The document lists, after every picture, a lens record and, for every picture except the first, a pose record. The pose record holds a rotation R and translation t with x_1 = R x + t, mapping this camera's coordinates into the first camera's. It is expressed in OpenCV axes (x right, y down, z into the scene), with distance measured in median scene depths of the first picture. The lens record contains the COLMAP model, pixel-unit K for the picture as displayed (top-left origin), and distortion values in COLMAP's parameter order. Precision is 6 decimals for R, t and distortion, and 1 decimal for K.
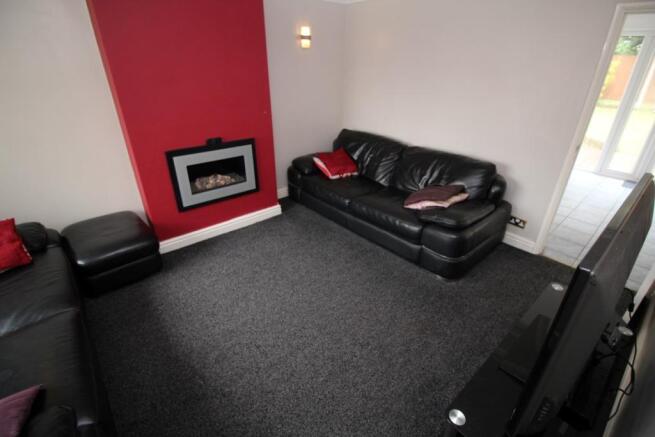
lens RADIAL K [[310.6, 0, 327.5], [0, 310.6, 218.5], [0, 0, 1]] dist [-0.004742, -0.000485]
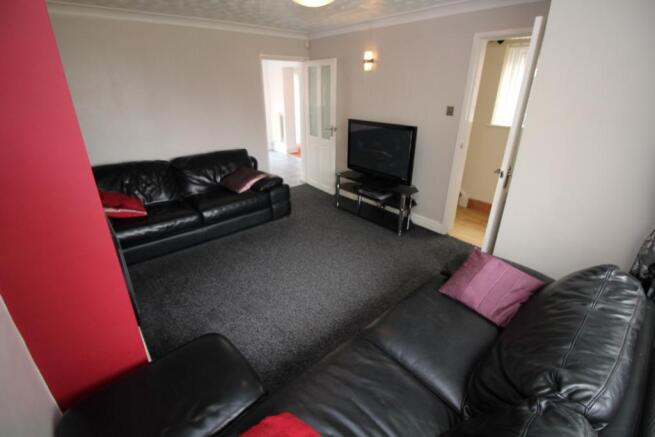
lens RADIAL K [[310.6, 0, 327.5], [0, 310.6, 218.5], [0, 0, 1]] dist [-0.004742, -0.000485]
pose [[-0.018628, -0.404065, 0.914541, -0.993935], [0.451050, 0.812936, 0.368361, -0.263378], [-0.892304, 0.419365, 0.167110, 0.490275]]
